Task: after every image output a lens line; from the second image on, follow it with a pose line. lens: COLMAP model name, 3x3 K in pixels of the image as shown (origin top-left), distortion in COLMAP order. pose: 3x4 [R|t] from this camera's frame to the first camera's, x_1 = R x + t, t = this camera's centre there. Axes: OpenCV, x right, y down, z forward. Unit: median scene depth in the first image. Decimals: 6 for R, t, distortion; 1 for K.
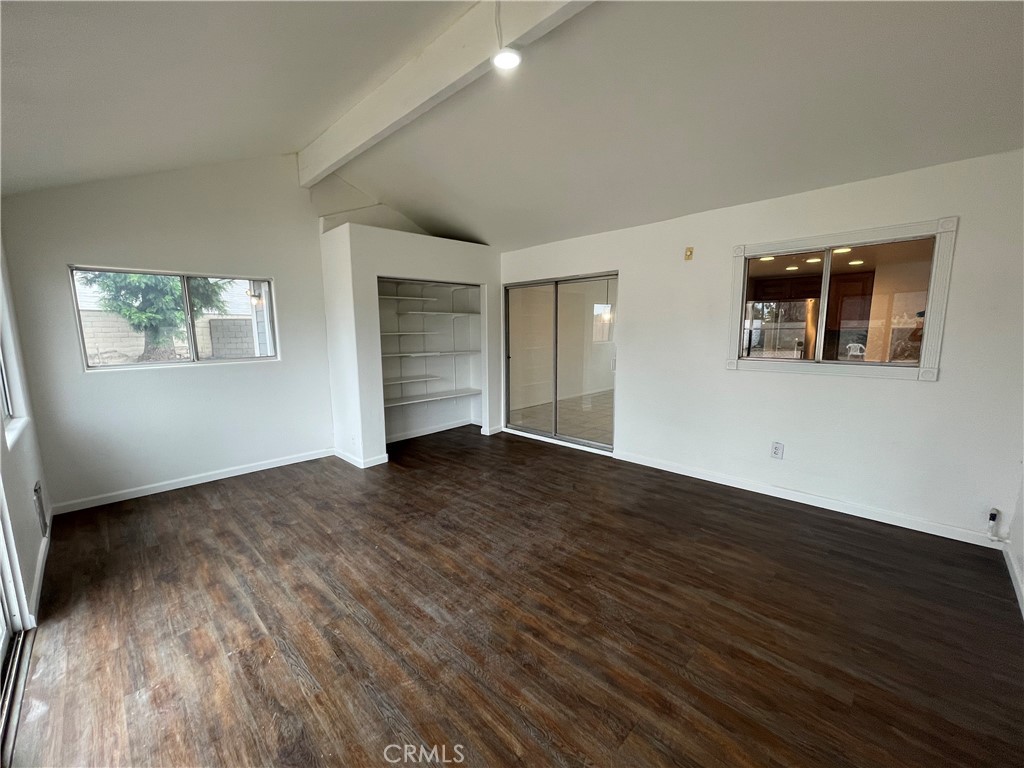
lens RADIAL K [[414.2, 0, 512.7], [0, 414.2, 388.6], [0, 0, 1]] dist [-0.008348, 0.000127]
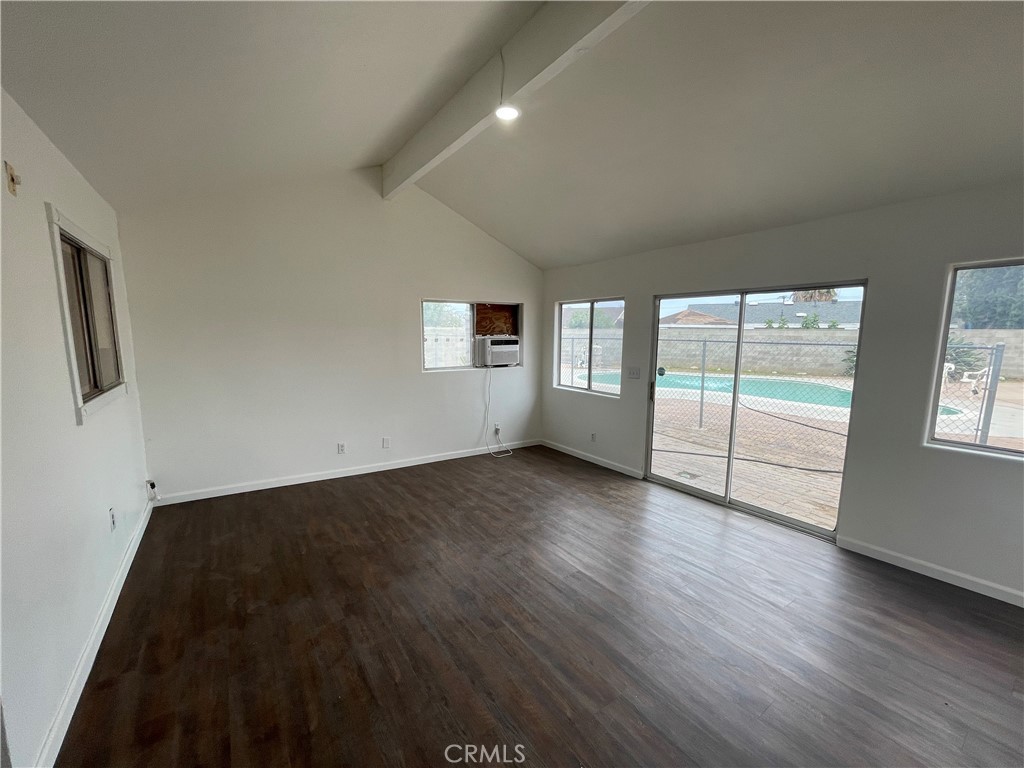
lens RADIAL K [[414.2, 0, 510.6], [0, 414.2, 387.2], [0, 0, 1]] dist [-0.008348, 0.000127]
pose [[-0.982684, -0.020971, 0.184099, -0.214668], [0.029430, 0.963296, 0.266822, -0.315545], [-0.182937, 0.267620, -0.945999, 1.944727]]
